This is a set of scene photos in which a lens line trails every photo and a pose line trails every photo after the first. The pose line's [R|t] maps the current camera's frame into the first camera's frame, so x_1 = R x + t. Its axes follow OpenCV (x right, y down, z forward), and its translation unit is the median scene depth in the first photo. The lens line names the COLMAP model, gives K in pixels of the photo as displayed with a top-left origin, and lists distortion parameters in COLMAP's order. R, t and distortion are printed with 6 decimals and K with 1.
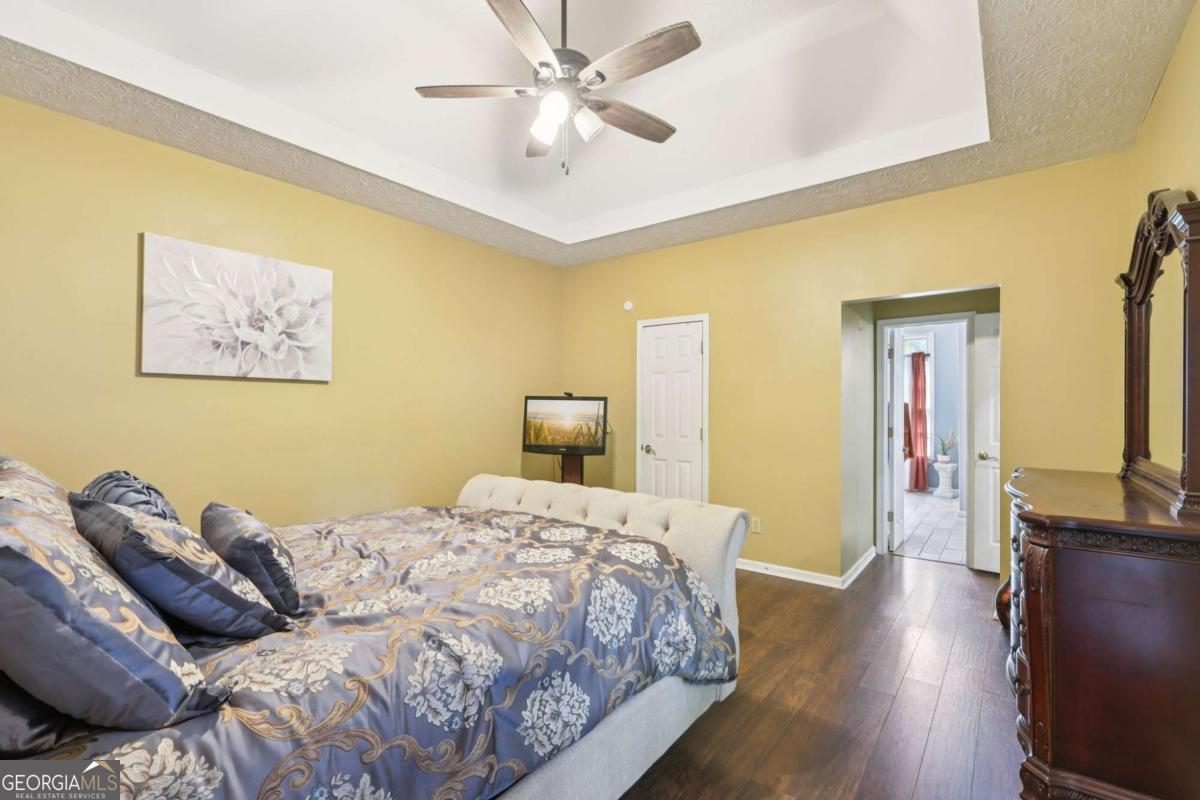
lens RADIAL K [[534.0, 0, 602.5], [0, 534.0, 402.1], [0, 0, 1]] dist [-0.004348, -0.001839]
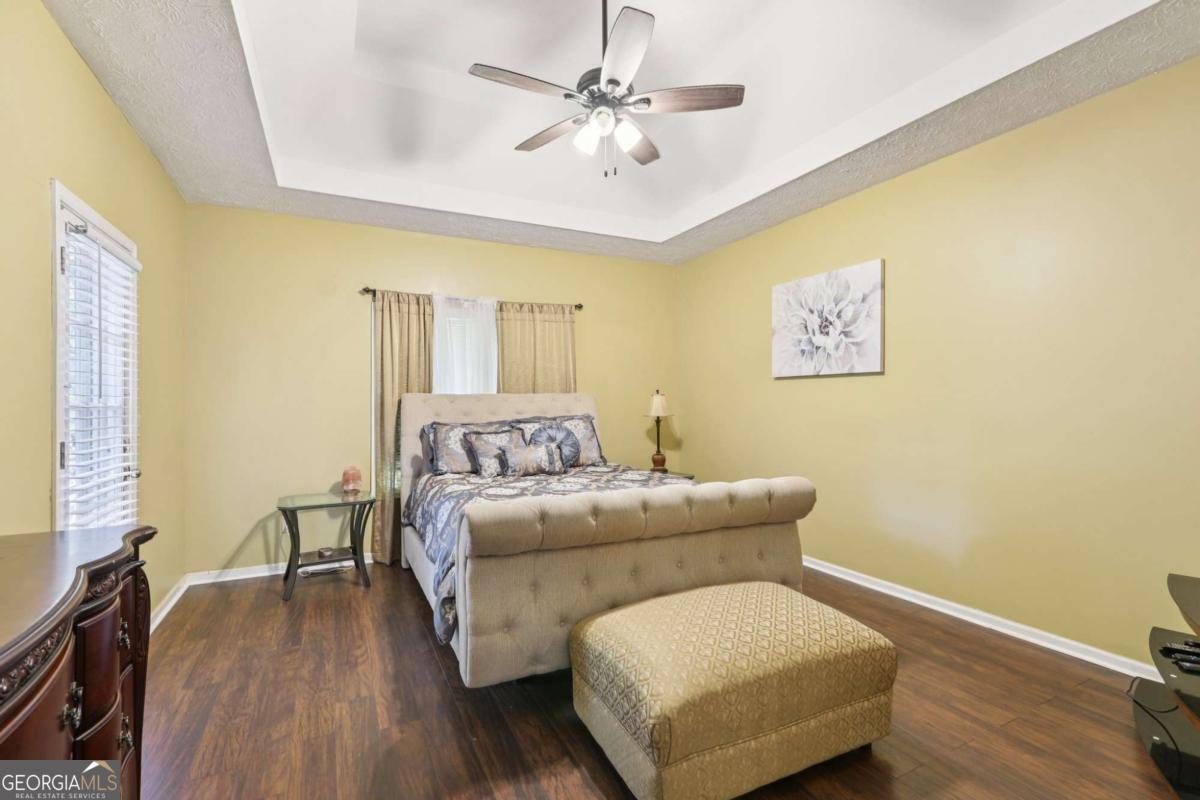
lens RADIAL K [[534.0, 0, 601.3], [0, 534.0, 401.6], [0, 0, 1]] dist [-0.004348, -0.001839]
pose [[-0.432063, -0.006145, -0.901822, 0.616428], [0.007170, 0.999922, -0.010248, 0.022698], [0.901815, -0.010894, -0.431986, 0.995528]]
